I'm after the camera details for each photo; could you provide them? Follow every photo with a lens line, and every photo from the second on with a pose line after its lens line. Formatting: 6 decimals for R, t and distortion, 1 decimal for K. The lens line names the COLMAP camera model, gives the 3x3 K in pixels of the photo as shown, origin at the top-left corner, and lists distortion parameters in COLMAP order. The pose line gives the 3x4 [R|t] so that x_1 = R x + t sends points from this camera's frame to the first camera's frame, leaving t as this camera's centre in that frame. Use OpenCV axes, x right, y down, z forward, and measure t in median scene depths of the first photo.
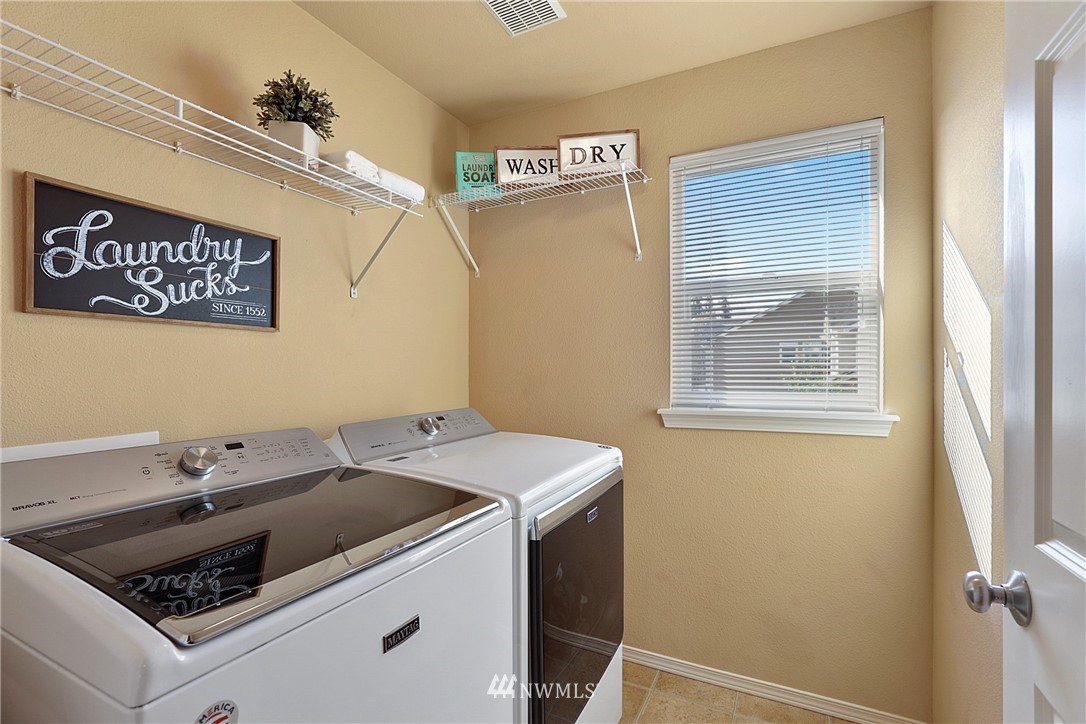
lens RADIAL K [[494.9, 0, 544.6], [0, 494.9, 362.7], [0, 0, 1]] dist [-0.001541, 0.000203]
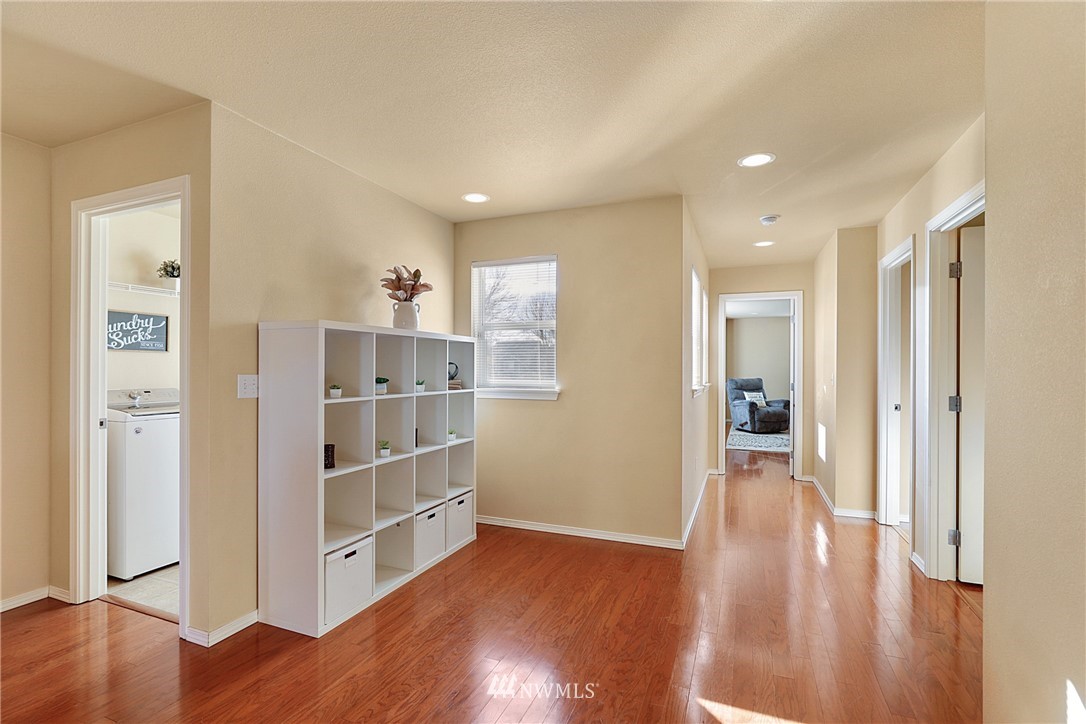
lens RADIAL K [[494.9, 0, 538.7], [0, 494.9, 366.1], [0, 0, 1]] dist [-0.001541, 0.000203]
pose [[0.996866, 0.004820, 0.078960, 1.303105], [-0.004679, 0.999987, -0.001961, -0.001768], [-0.078969, 0.001586, 0.996876, -1.892735]]
